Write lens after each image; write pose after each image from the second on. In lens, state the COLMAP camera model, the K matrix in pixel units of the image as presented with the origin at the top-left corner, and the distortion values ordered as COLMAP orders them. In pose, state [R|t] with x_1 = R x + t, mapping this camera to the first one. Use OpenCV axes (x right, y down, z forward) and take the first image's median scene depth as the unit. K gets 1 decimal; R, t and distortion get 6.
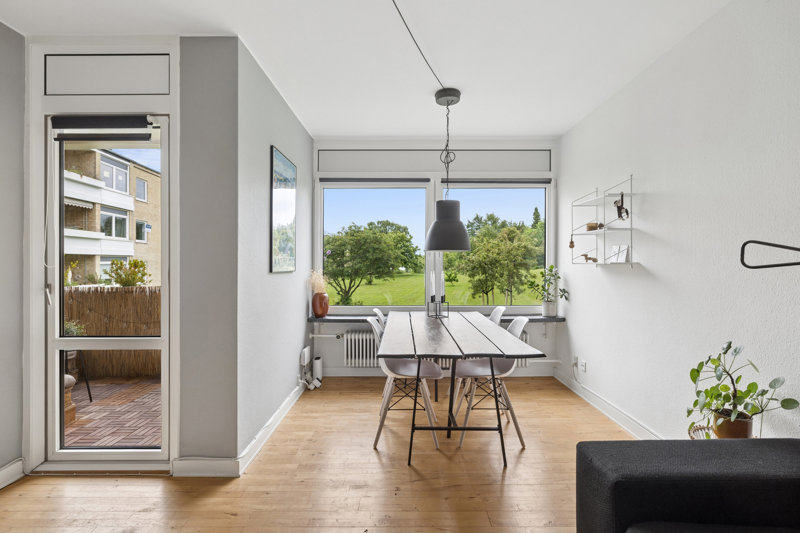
lens RADIAL K [[387.0, 0, 403.0], [0, 387.0, 267.6], [0, 0, 1]] dist [0.002973, -0.001656]
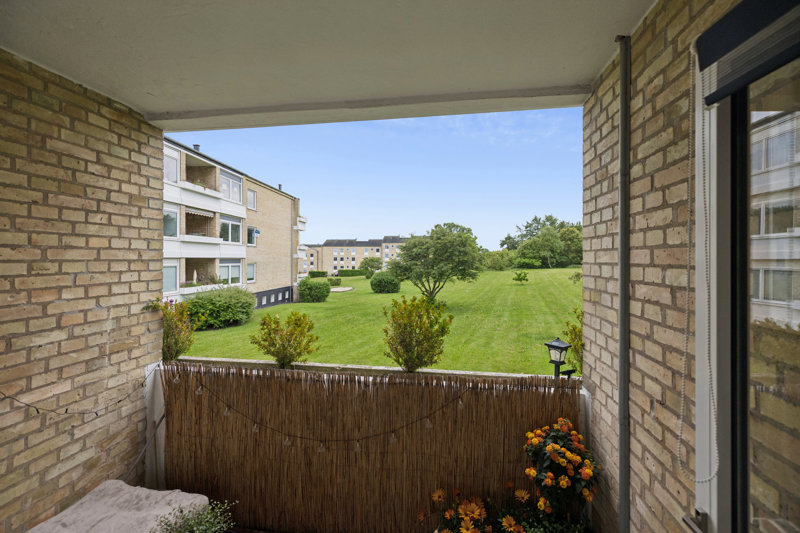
lens RADIAL K [[328.2, 0, 401.8], [0, 328.2, 260.6], [0, 0, 1]] dist [0.003894, -0.000281]
pose [[0.989055, 0.004366, -0.147484, -0.158459], [-0.004831, 0.999984, -0.002794, -0.035010], [0.147469, 0.003475, 0.989060, 0.181938]]
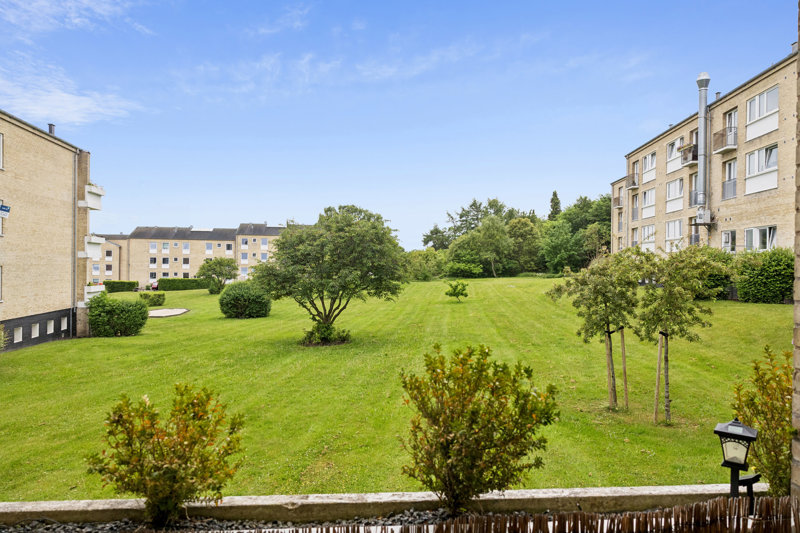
lens RADIAL K [[515.7, 0, 385.3], [0, 515.7, 271.6], [0, 0, 1]] dist [0.000814, 0.000033]
pose [[0.996467, 0.012163, 0.083105, -0.204929], [-0.012942, 0.999877, 0.008843, -0.035880], [-0.082987, -0.009888, 0.996502, 0.224237]]
